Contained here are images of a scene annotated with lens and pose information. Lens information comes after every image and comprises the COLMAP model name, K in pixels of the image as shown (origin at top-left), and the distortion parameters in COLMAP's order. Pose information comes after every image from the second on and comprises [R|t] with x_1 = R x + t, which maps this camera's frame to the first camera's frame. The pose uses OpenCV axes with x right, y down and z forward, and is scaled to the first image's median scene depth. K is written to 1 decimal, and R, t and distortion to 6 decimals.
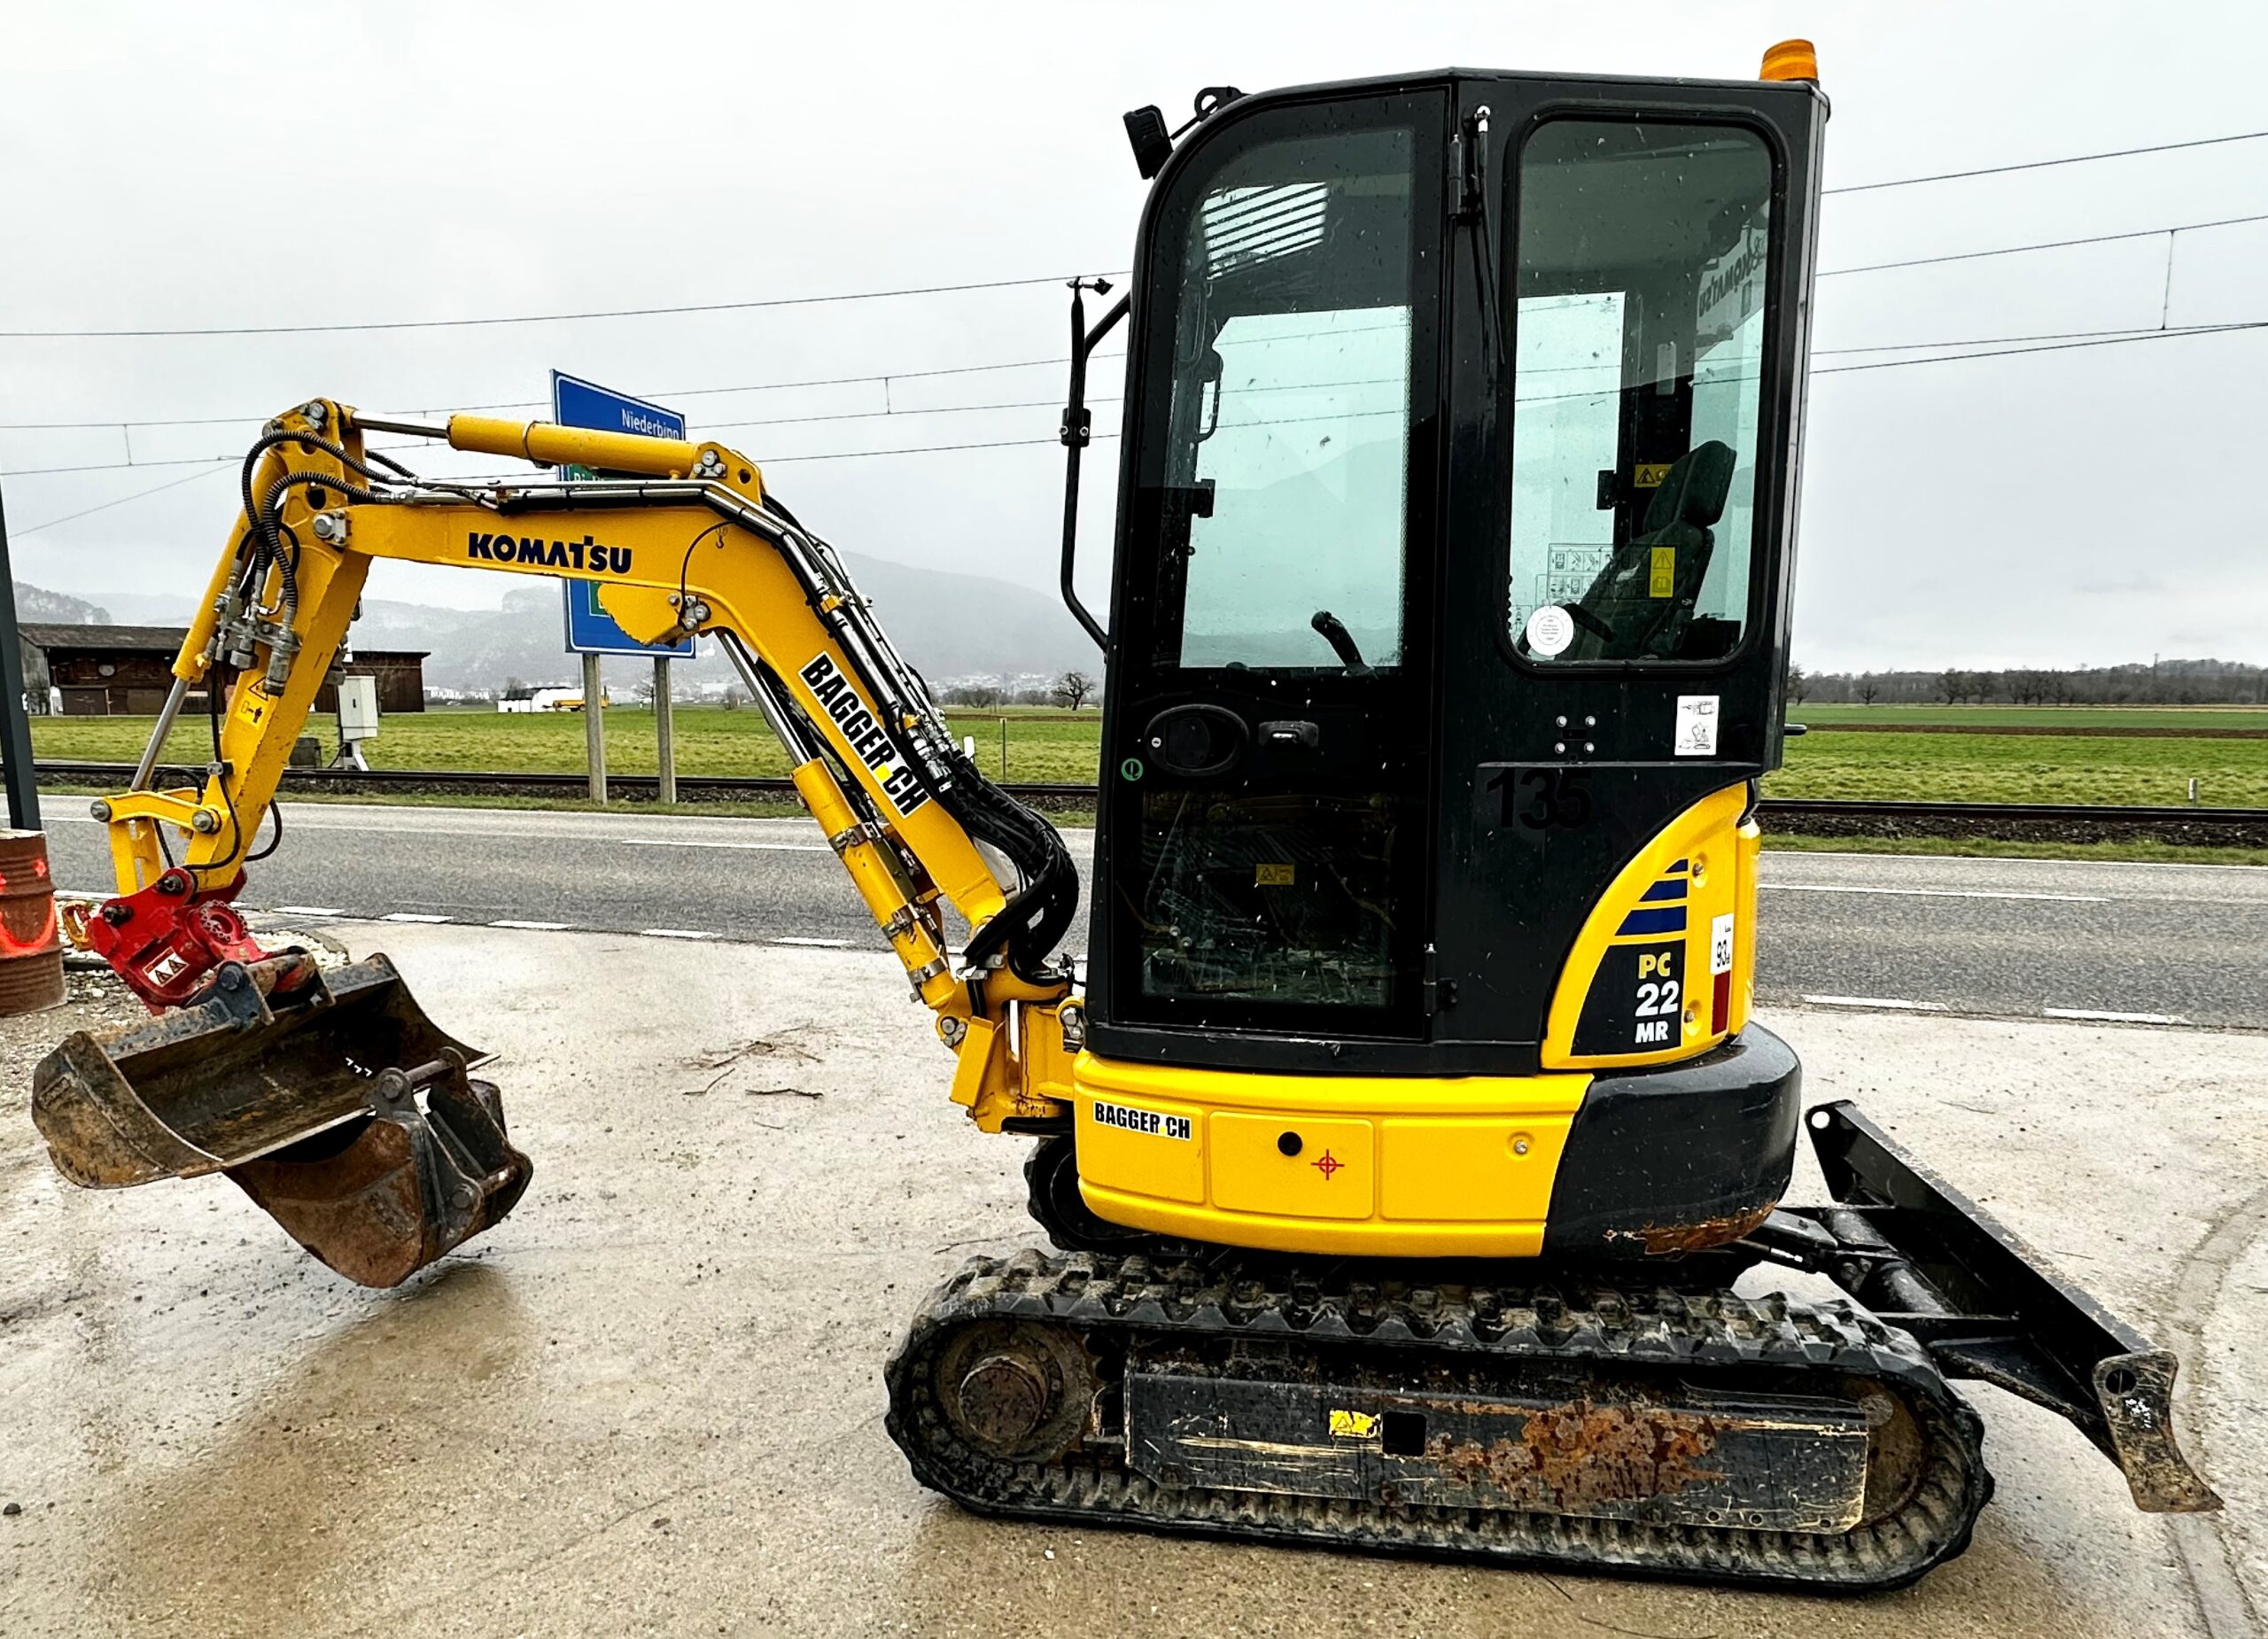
lens RADIAL K [[1442.3, 0, 1119.7], [0, 1442.3, 928.3], [0, 0, 1]] dist [0.000928, 0.000151]
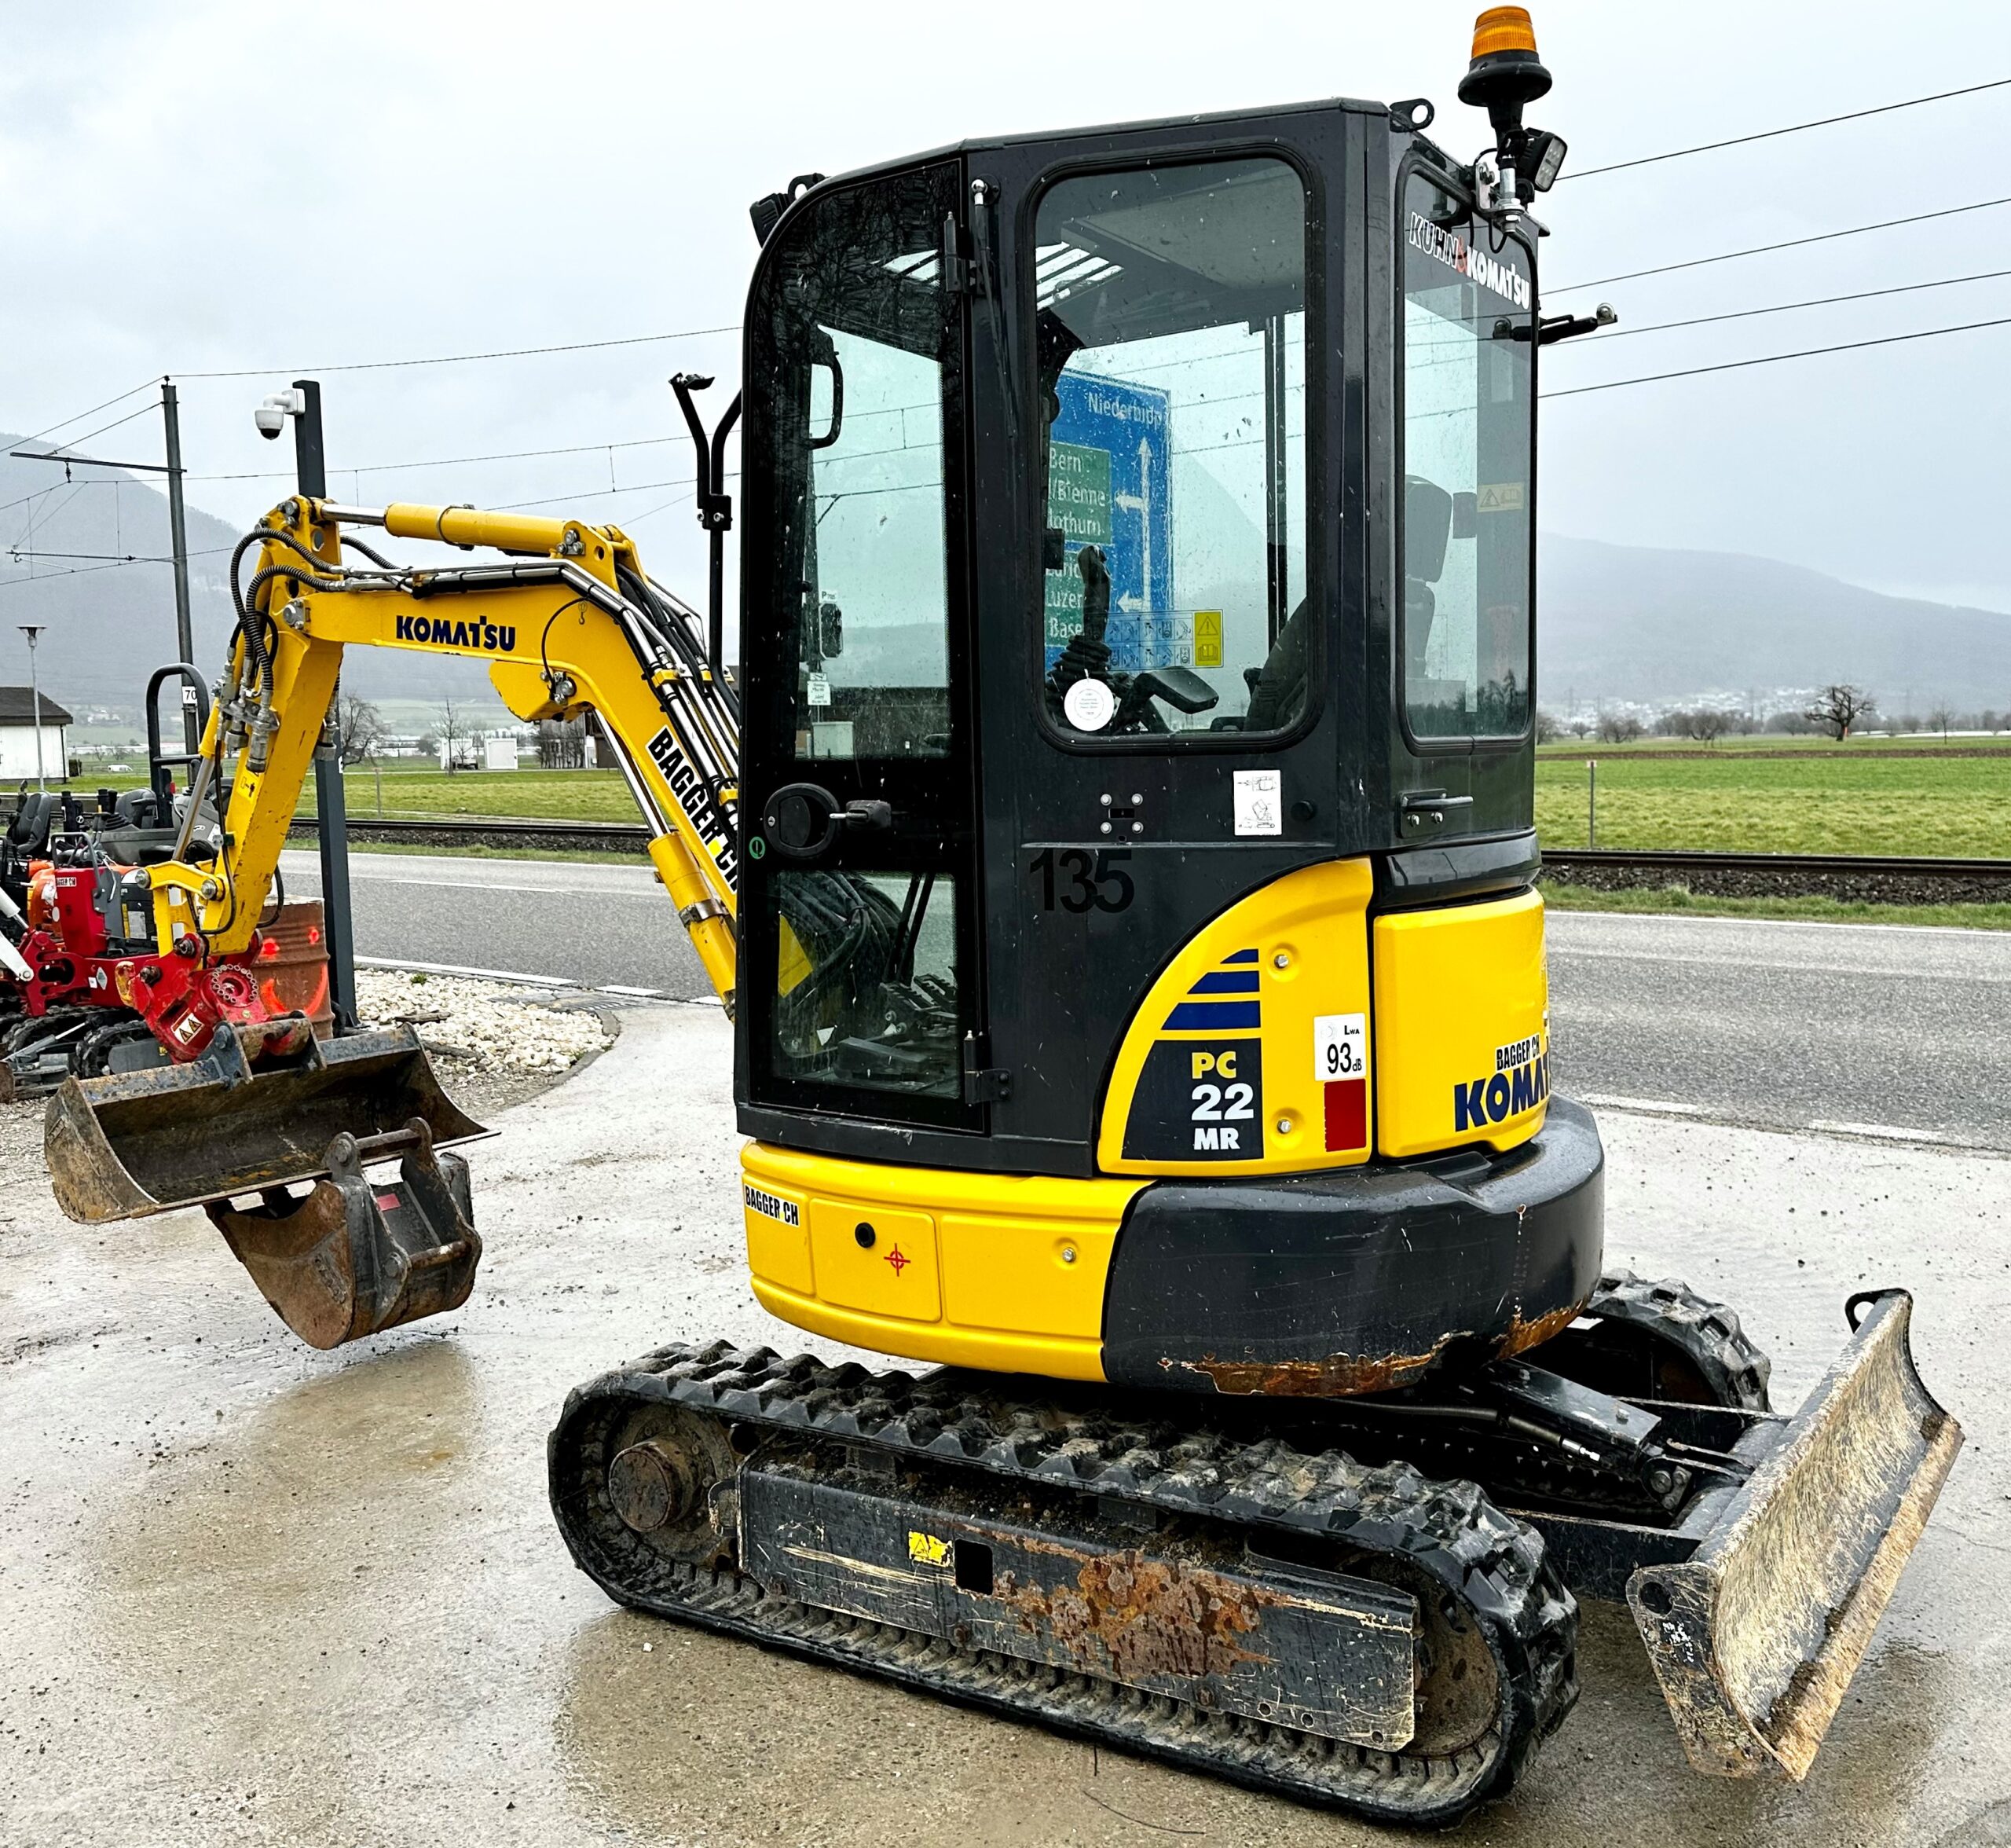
lens RADIAL K [[1989.6, 0, 1110.9], [0, 1989.6, 924.0], [0, 0, 1]] dist [0.206987, -0.443232]
pose [[0.924609, 0.017053, -0.380535, 0.761374], [-0.040449, 0.997744, -0.053571, 0.006797], [0.378763, 0.064925, 0.923214, -0.185206]]
